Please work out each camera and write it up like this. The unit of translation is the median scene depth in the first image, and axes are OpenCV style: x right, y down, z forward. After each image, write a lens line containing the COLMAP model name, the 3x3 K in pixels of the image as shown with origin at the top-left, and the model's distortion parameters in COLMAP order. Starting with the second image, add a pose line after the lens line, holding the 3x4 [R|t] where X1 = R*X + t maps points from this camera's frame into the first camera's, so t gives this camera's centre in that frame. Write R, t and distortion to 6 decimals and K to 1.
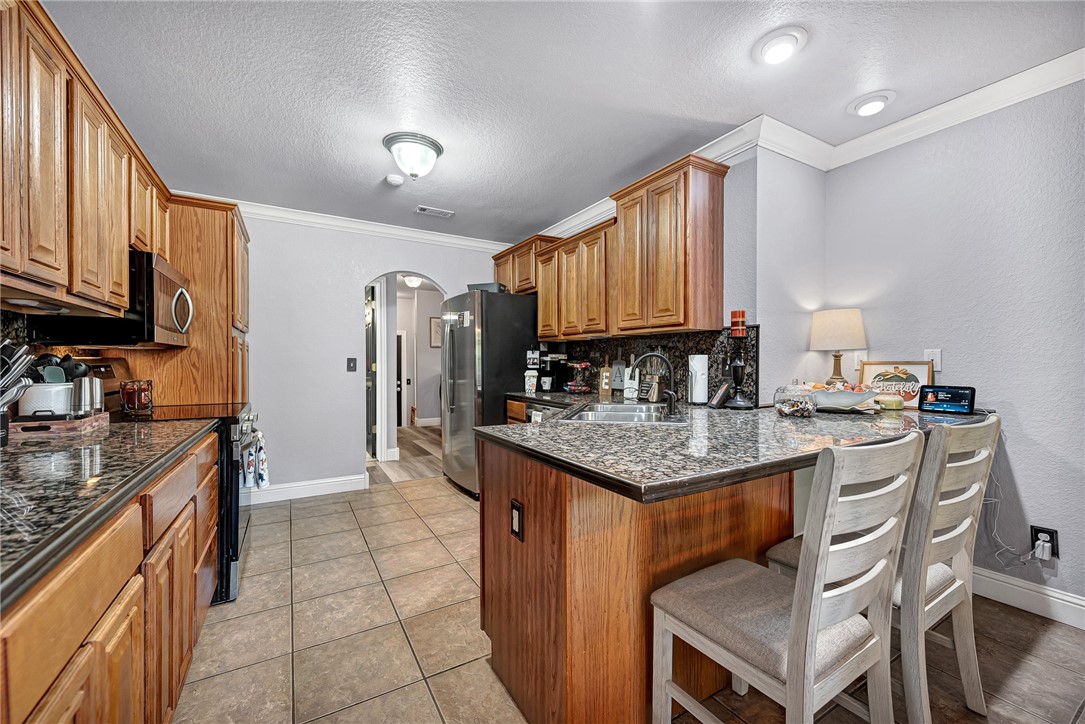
lens RADIAL K [[428.9, 0, 542.0], [0, 428.9, 362.7], [0, 0, 1]] dist [0.003499, 0.000074]
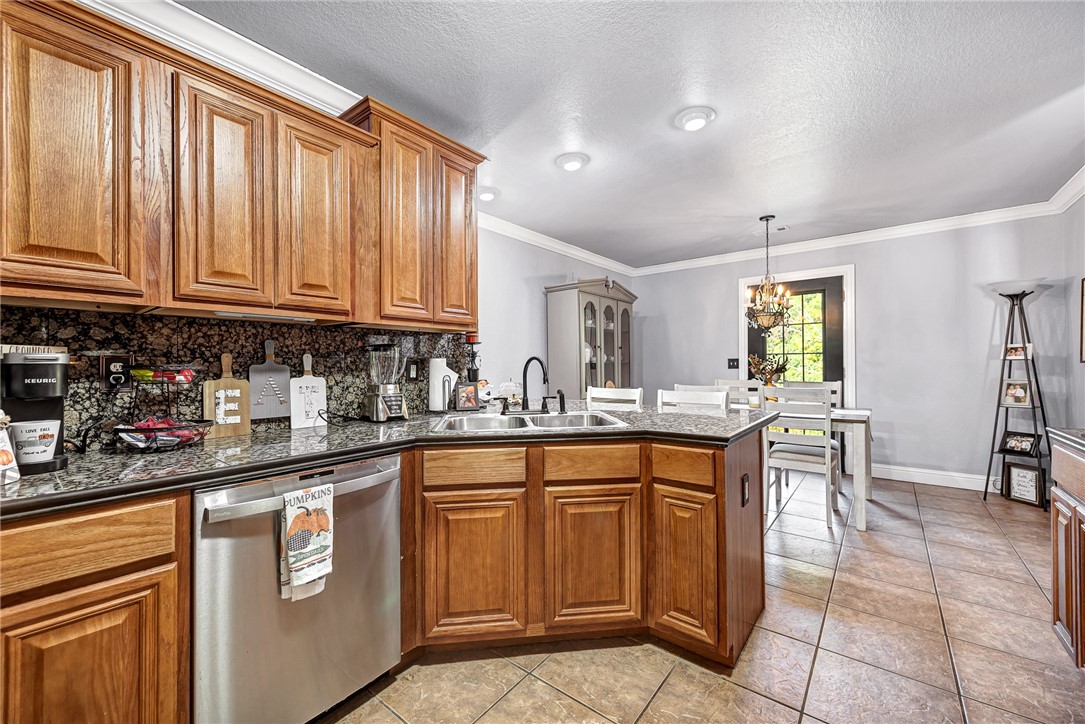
lens RADIAL K [[428.9, 0, 542.6], [0, 428.9, 361.0], [0, 0, 1]] dist [0.003499, 0.000074]
pose [[-0.368577, 0.010883, 0.929534, -0.452394], [0.009555, 0.999923, -0.007918, -0.002622], [-0.929548, 0.005963, -0.368652, 0.898126]]
